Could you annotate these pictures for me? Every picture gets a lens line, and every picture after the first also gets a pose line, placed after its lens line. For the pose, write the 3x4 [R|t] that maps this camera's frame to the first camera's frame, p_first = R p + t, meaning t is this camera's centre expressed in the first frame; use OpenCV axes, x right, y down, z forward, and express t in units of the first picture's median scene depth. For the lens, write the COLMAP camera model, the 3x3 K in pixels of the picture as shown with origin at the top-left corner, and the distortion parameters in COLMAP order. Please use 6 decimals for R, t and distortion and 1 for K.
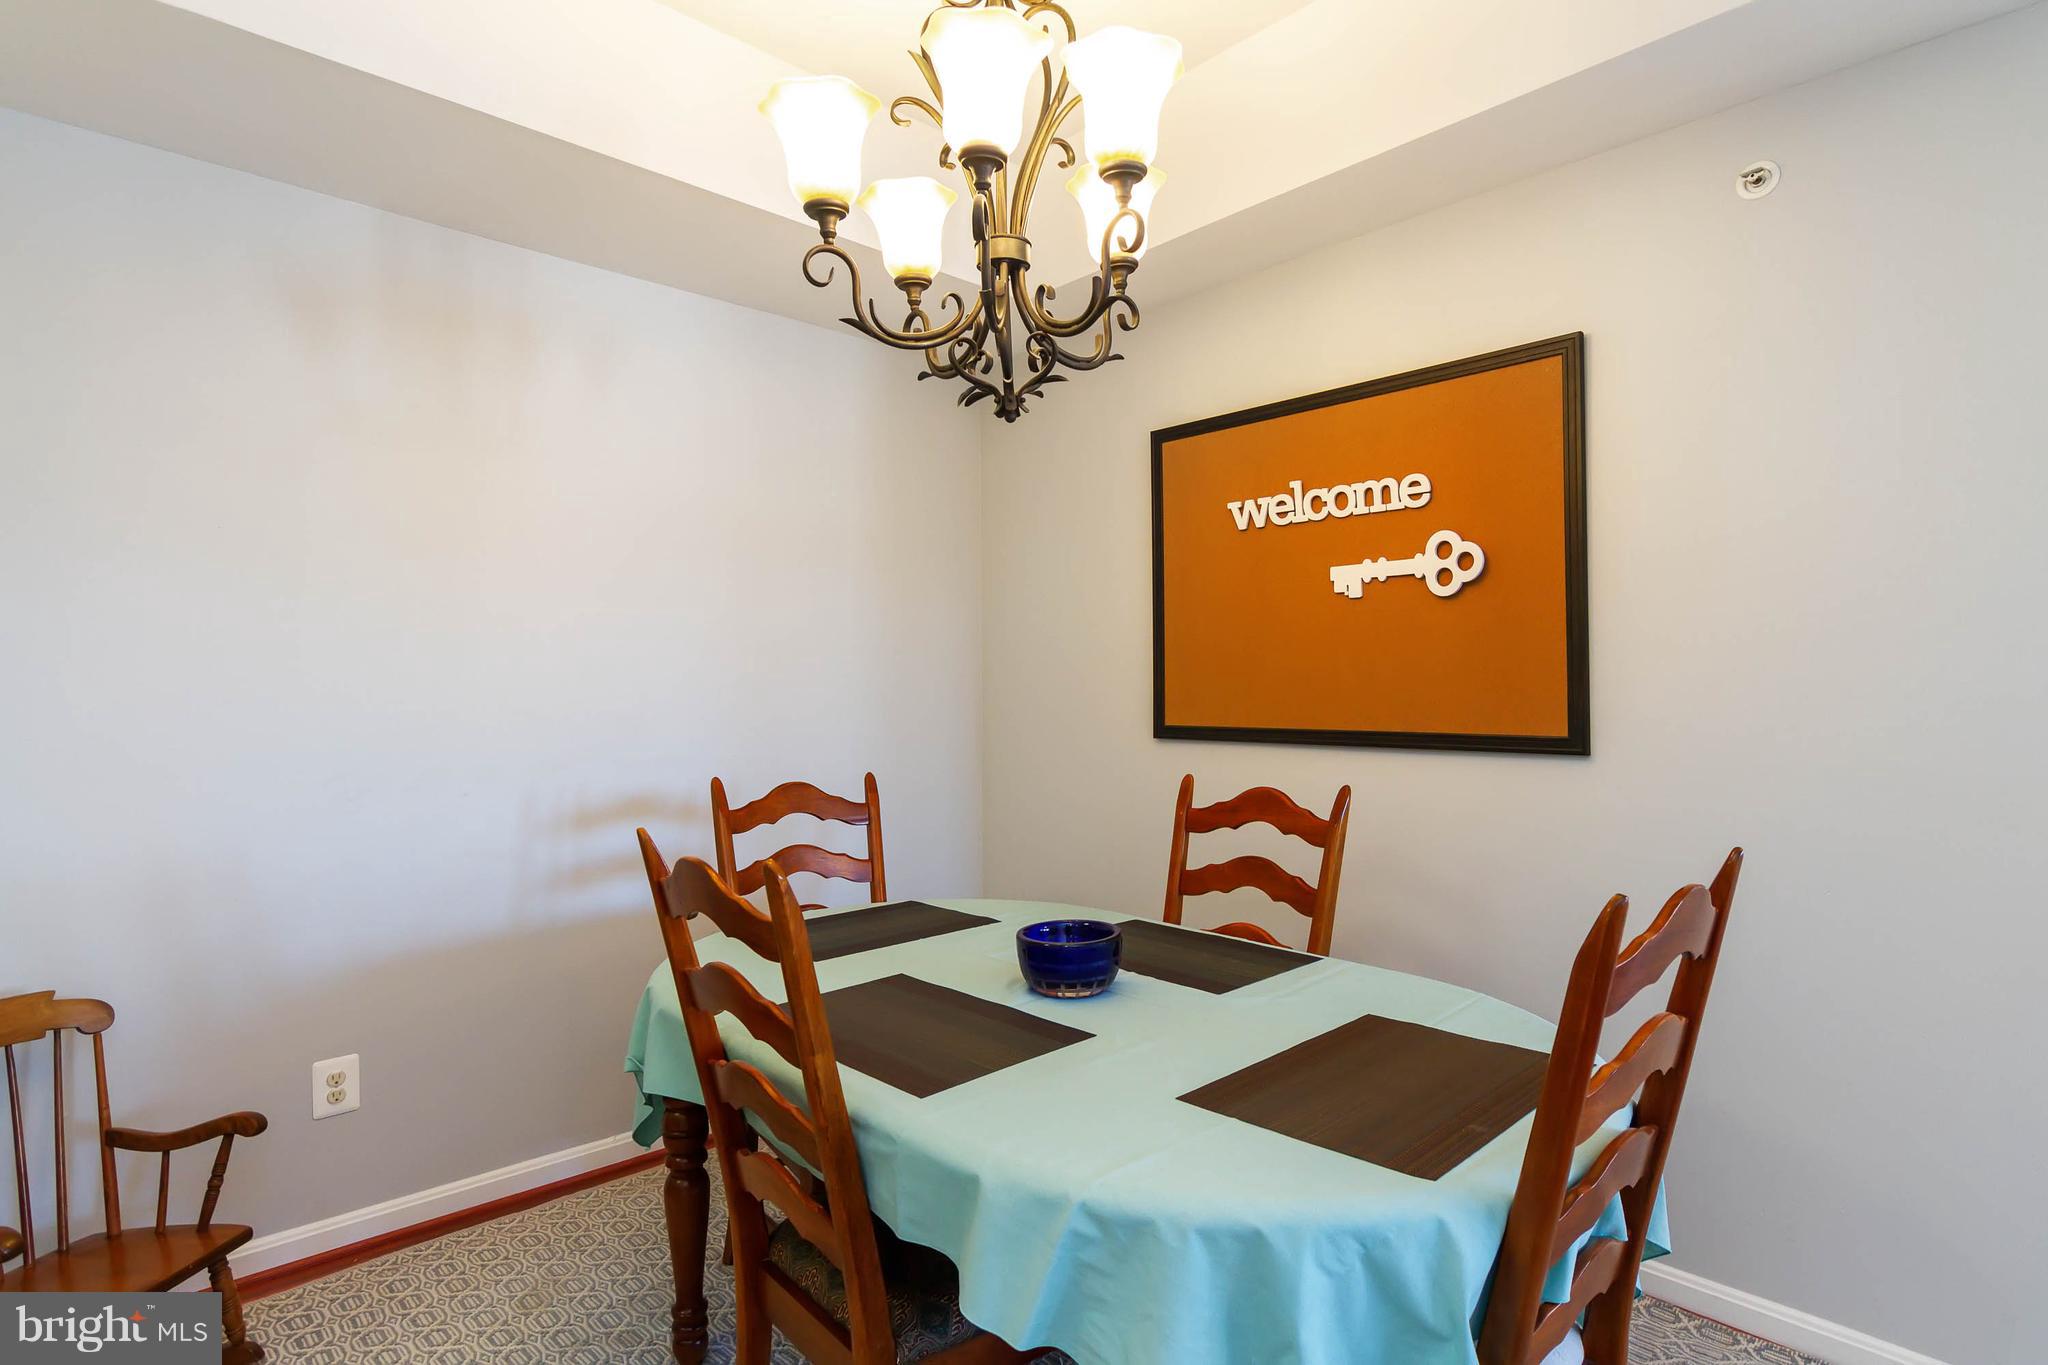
lens RADIAL K [[1052.5, 0, 1049.3], [0, 1052.5, 674.8], [0, 0, 1]] dist [-0.006384, -0.000116]
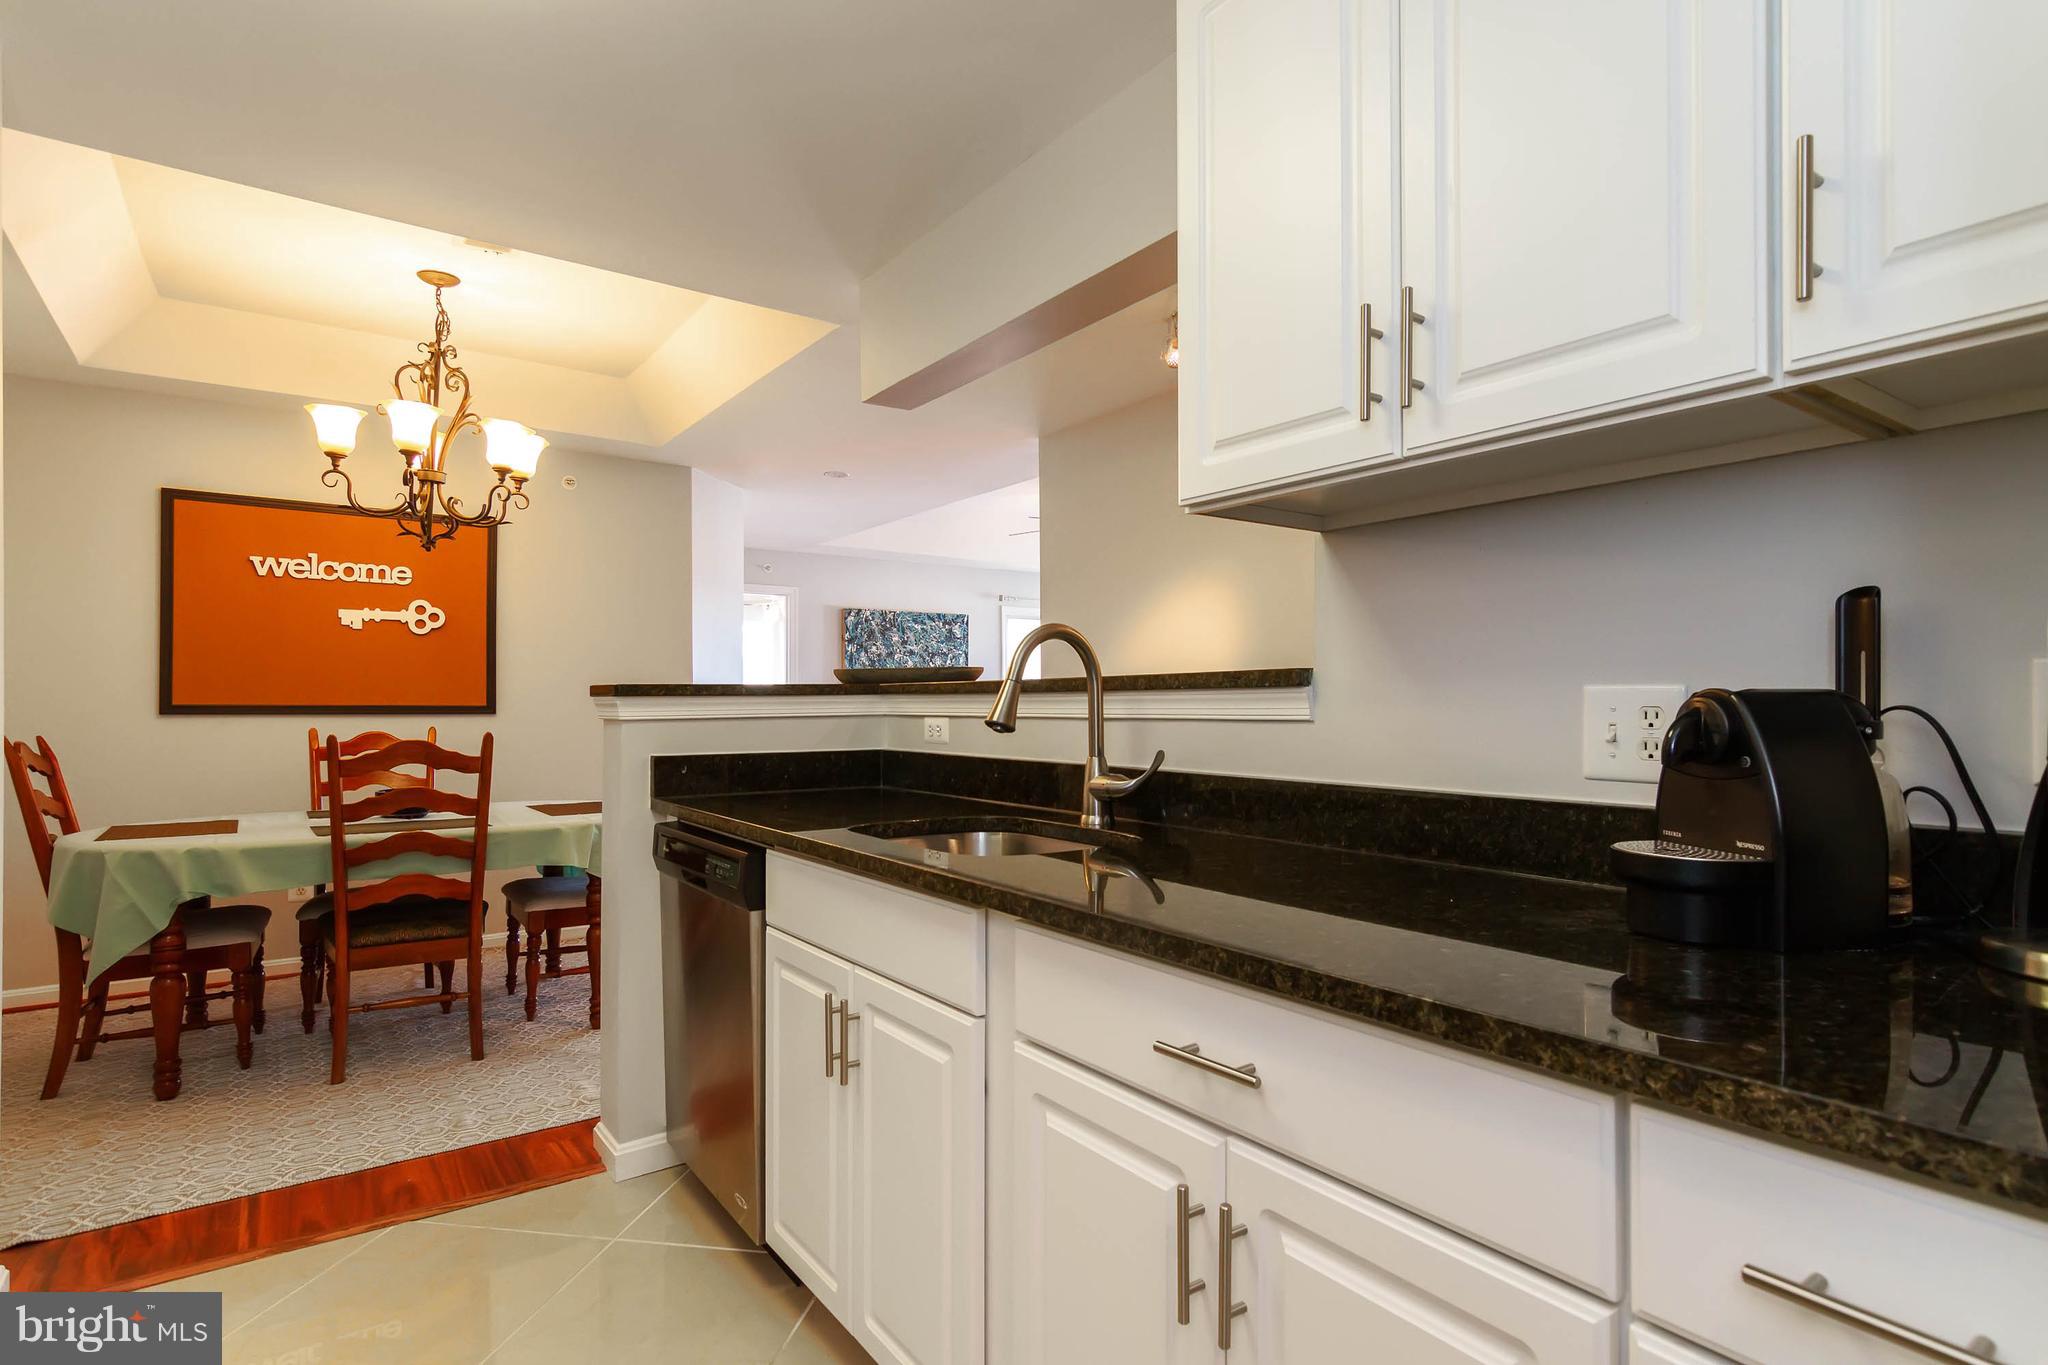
lens RADIAL K [[1032.1, 0, 1040.3], [0, 1032.1, 694.5], [0, 0, 1]] dist [-0.004040, 0.002326]
pose [[0.131706, 0.018927, 0.991108, -1.288528], [-0.013867, 0.999755, -0.017250, 0.050418], [-0.991192, -0.011472, 0.131936, -0.358917]]
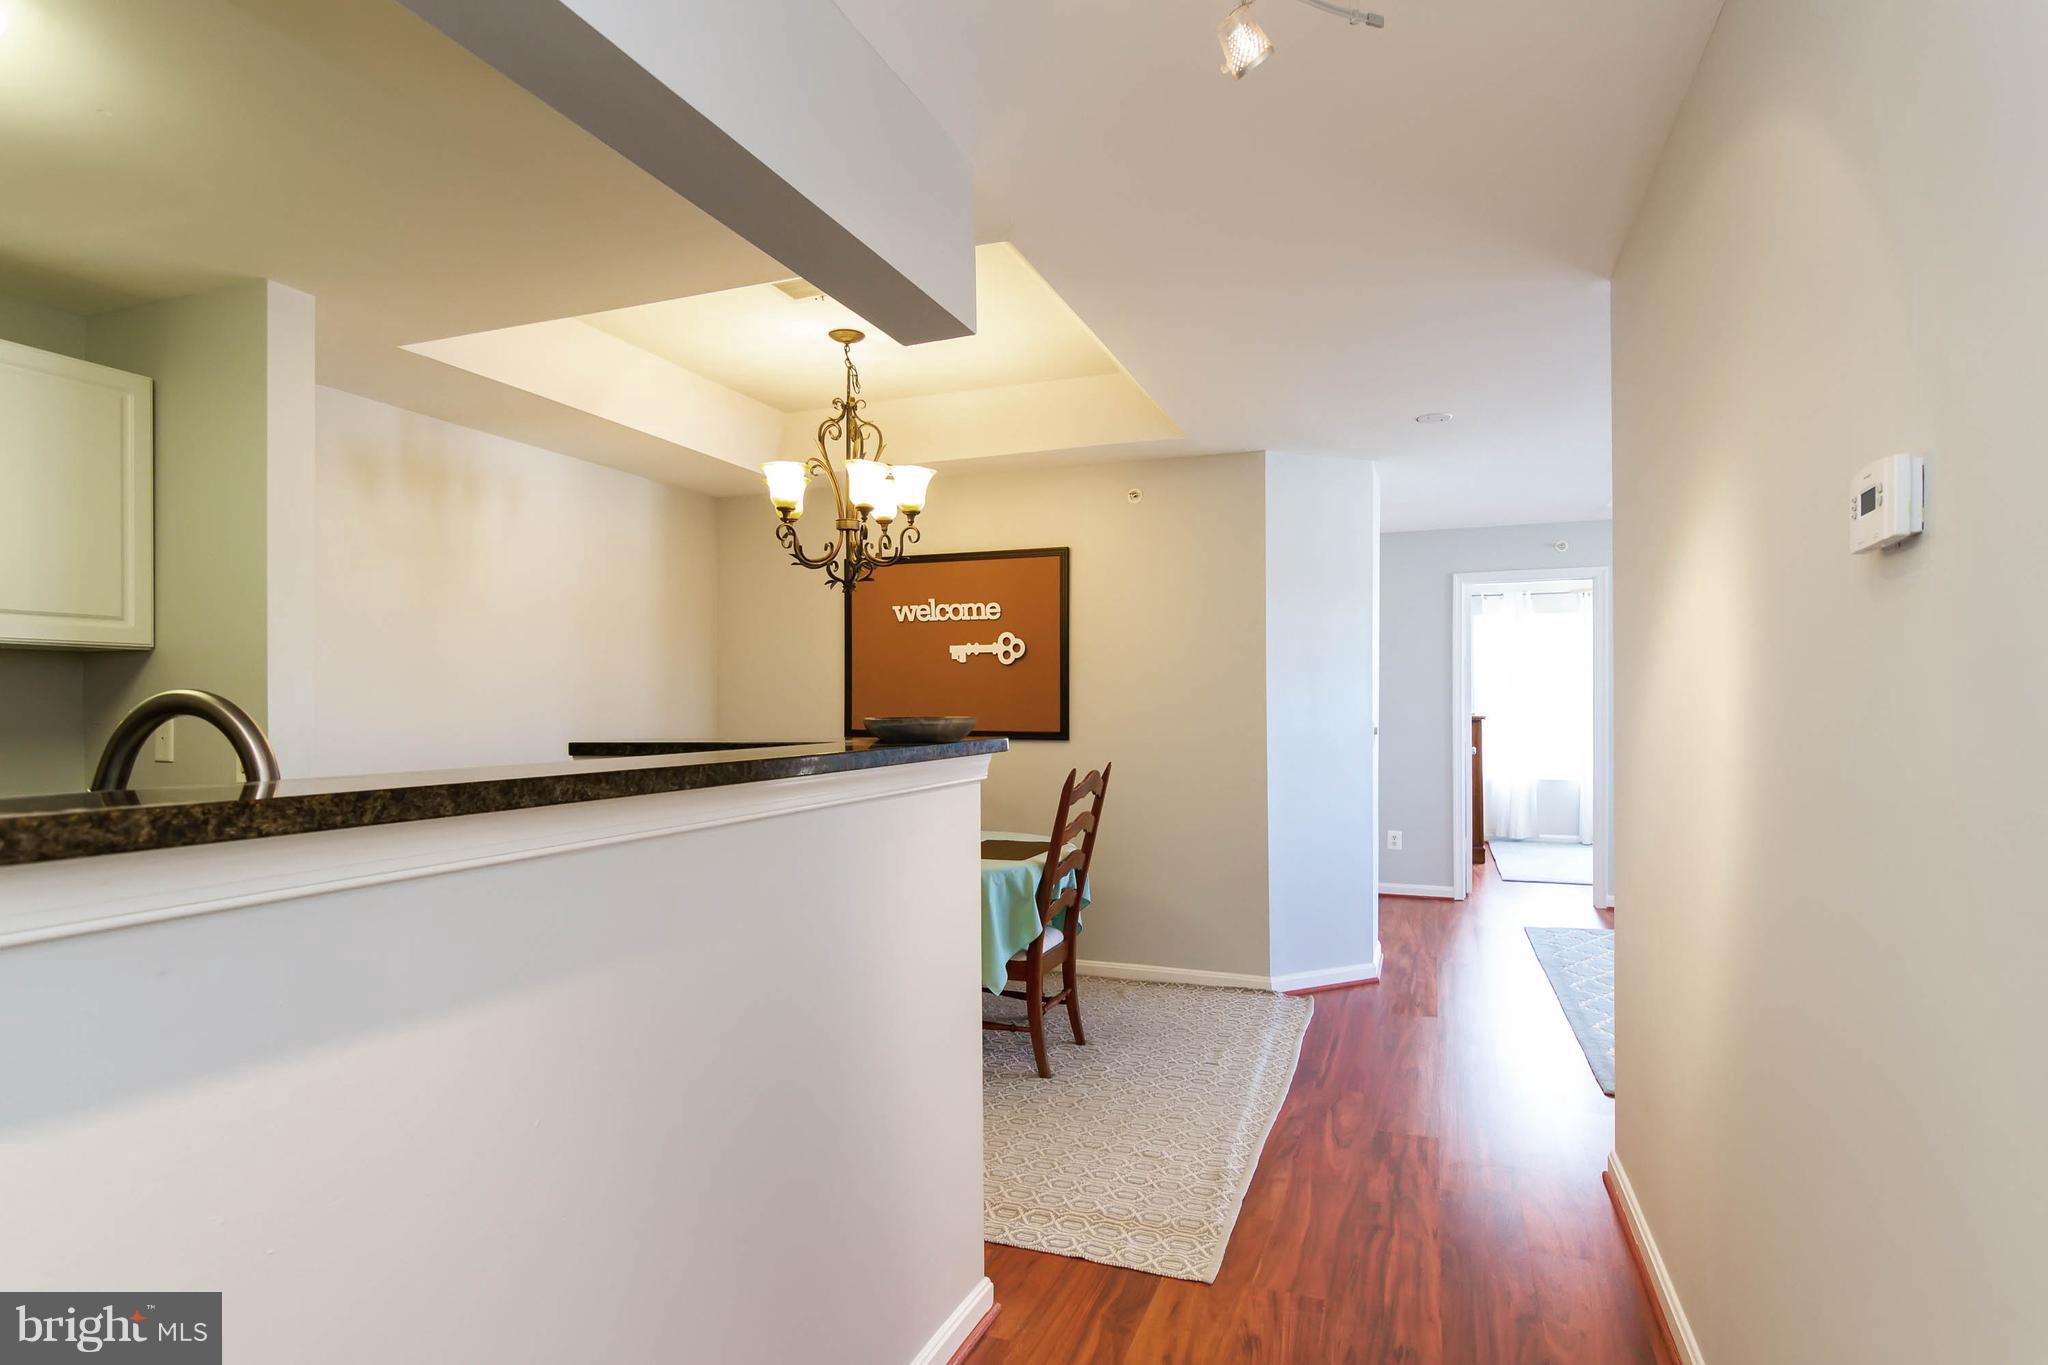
lens RADIAL K [[1039.6, 0, 1042.1], [0, 1039.6, 700.9], [0, 0, 1]] dist [0.000653, 0.001180]
pose [[0.902861, 0.008204, 0.429855, -0.414339], [-0.011617, 0.999918, 0.005317, -0.014614], [-0.429776, -0.009794, 0.902882, -0.824093]]
